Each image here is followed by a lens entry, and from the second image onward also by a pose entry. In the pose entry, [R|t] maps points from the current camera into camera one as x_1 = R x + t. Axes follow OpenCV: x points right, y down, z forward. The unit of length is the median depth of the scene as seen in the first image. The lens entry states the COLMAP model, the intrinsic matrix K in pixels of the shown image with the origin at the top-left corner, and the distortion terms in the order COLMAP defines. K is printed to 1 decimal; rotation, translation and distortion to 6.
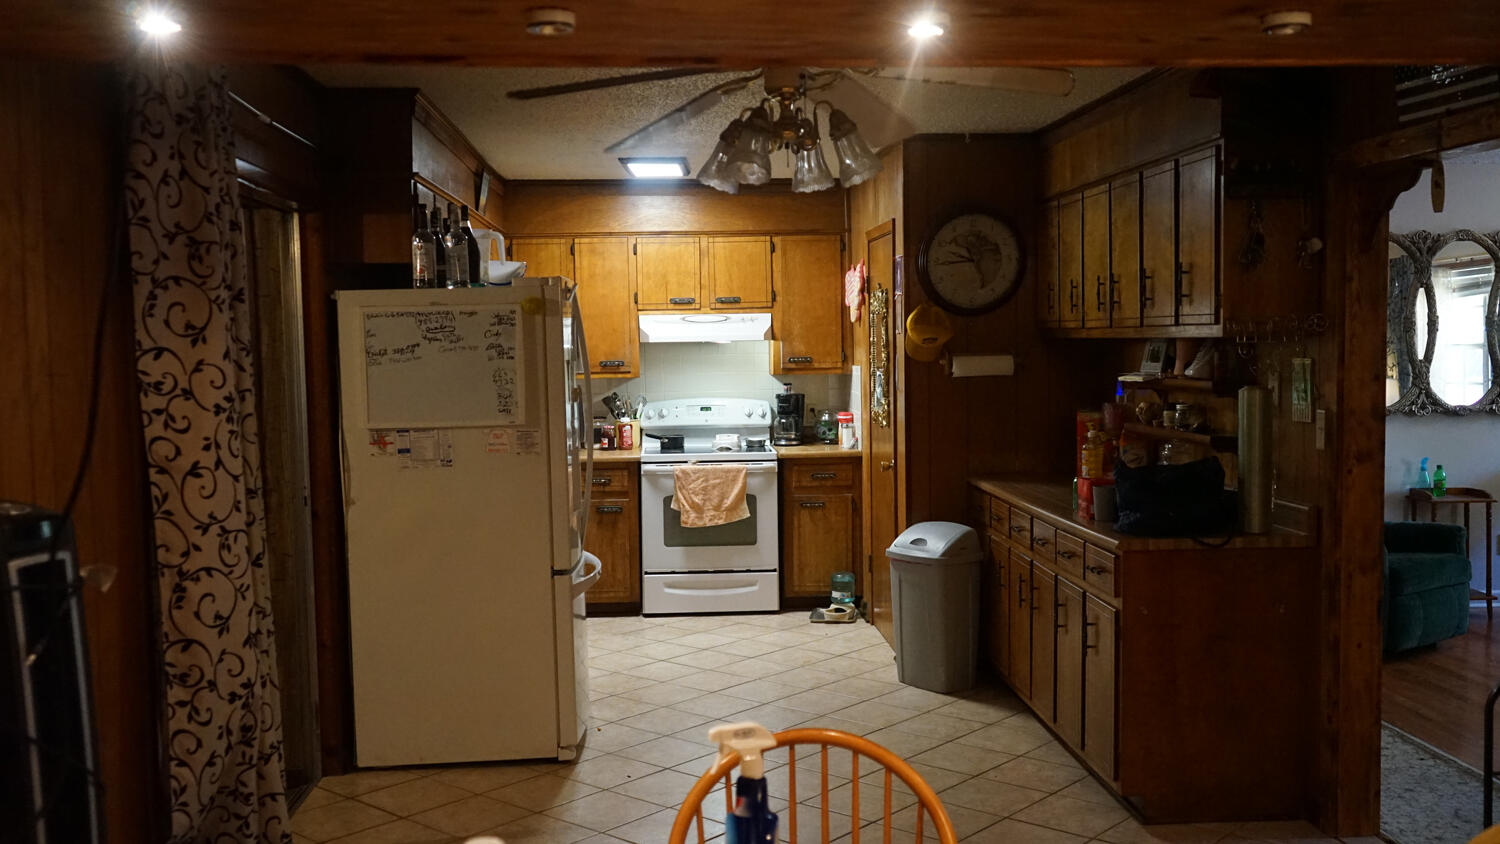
lens RADIAL K [[1450.2, 0, 746.6], [0, 1450.2, 428.3], [0, 0, 1]] dist [-0.004468, 0.000000]
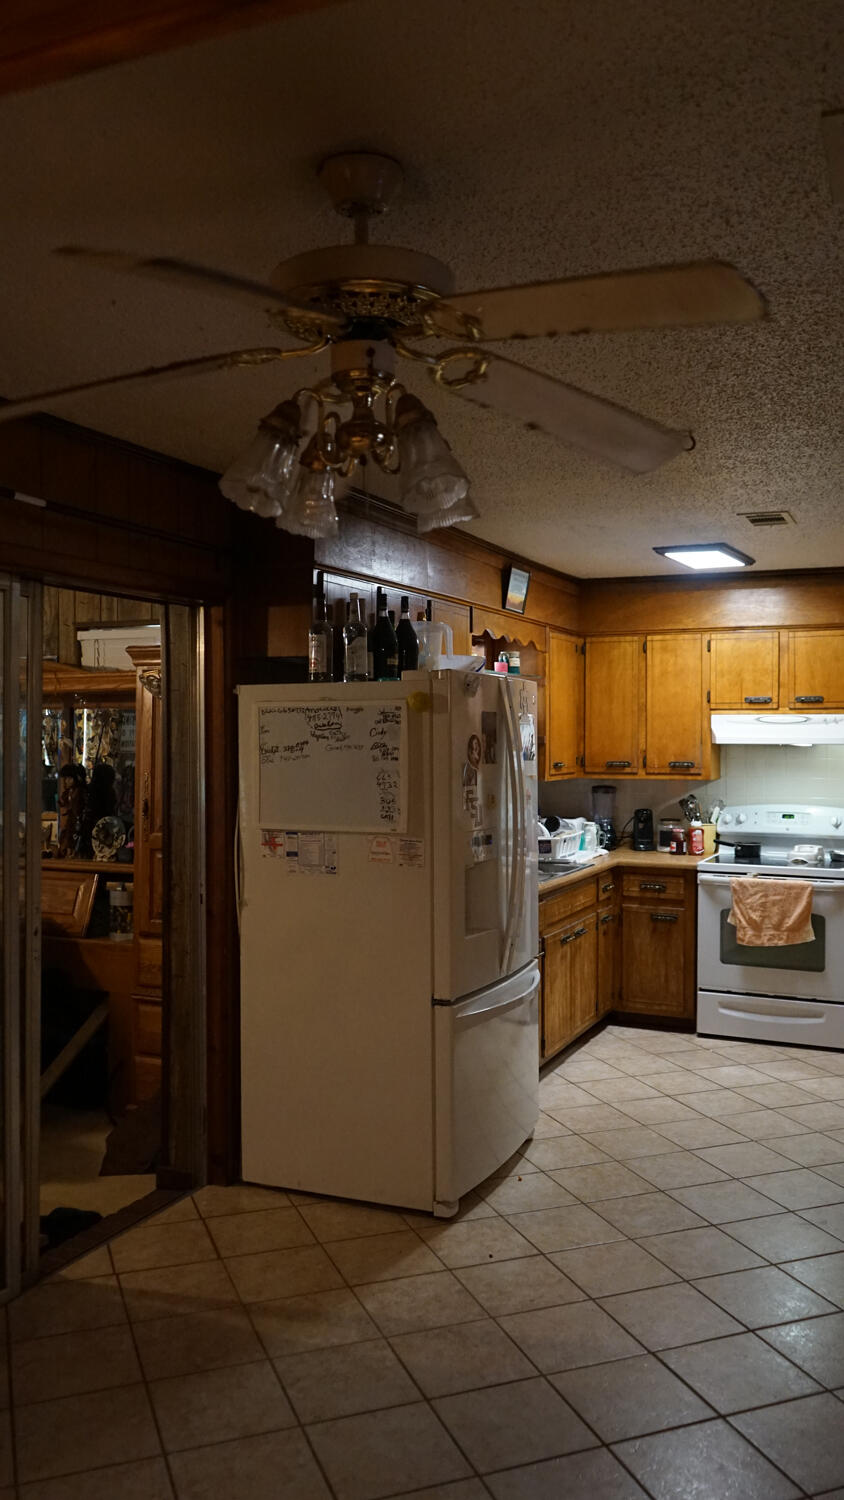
lens RADIAL K [[1197.0, 0, 422.3], [0, 1197.0, 753.2], [0, 0, 1]] dist [-0.003991, 0.007876]
pose [[0.881338, 0.026160, -0.471762, 0.200211], [-0.047433, 0.998321, -0.033256, -0.027381], [0.470100, 0.051686, 0.881098, 0.340100]]
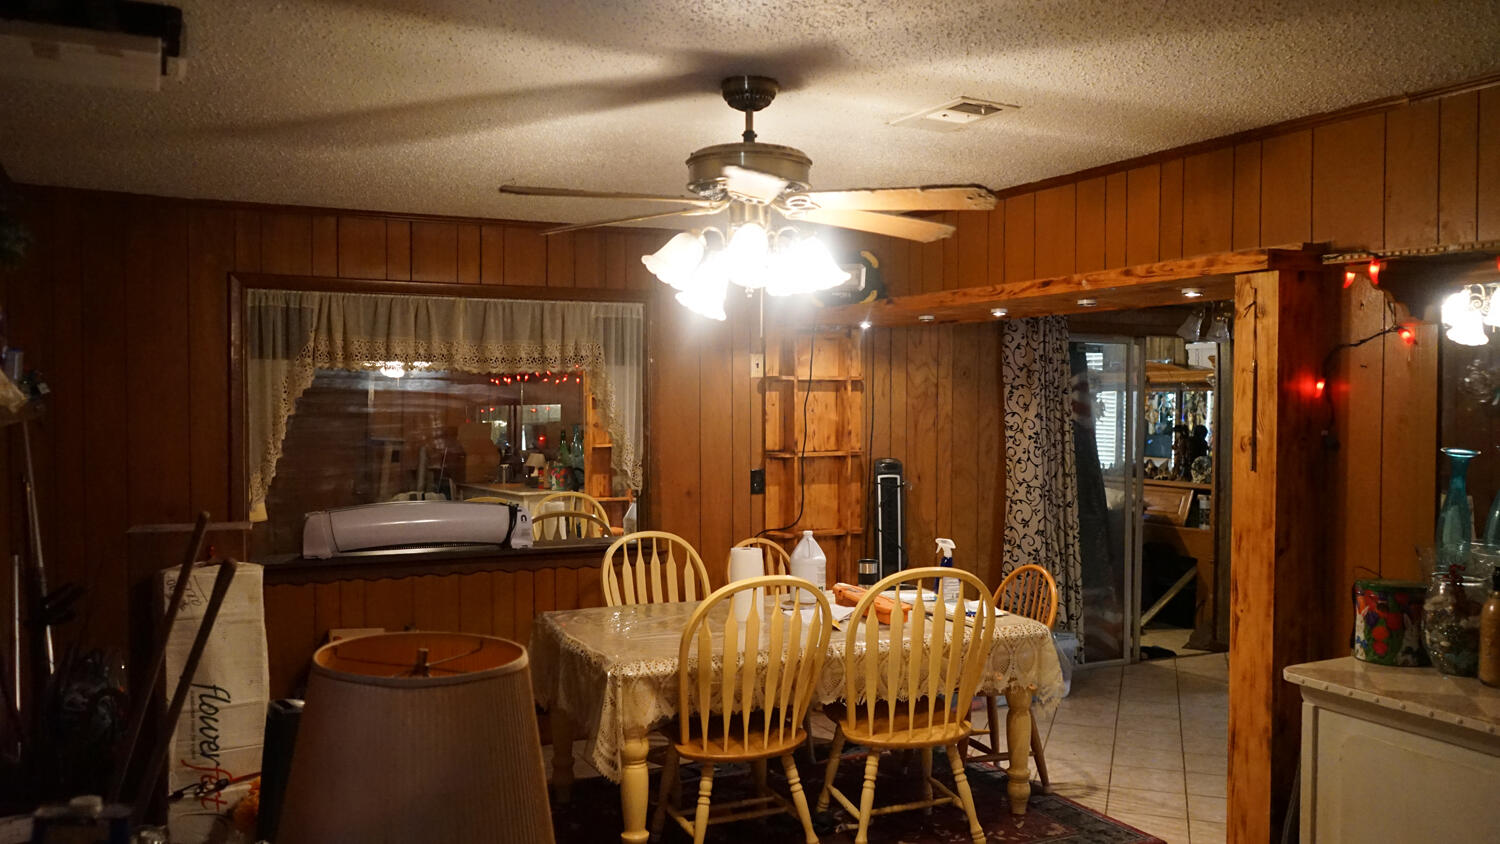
lens RADIAL K [[1197.0, 0, 747.3], [0, 1197.0, 425.0], [0, 0, 1]] dist [-0.003991, 0.007876]
pose [[0.377269, 0.041102, -0.925191, 0.836963], [-0.070165, 0.997412, 0.015699, -0.020231], [0.923442, 0.058993, 0.379176, -0.144895]]
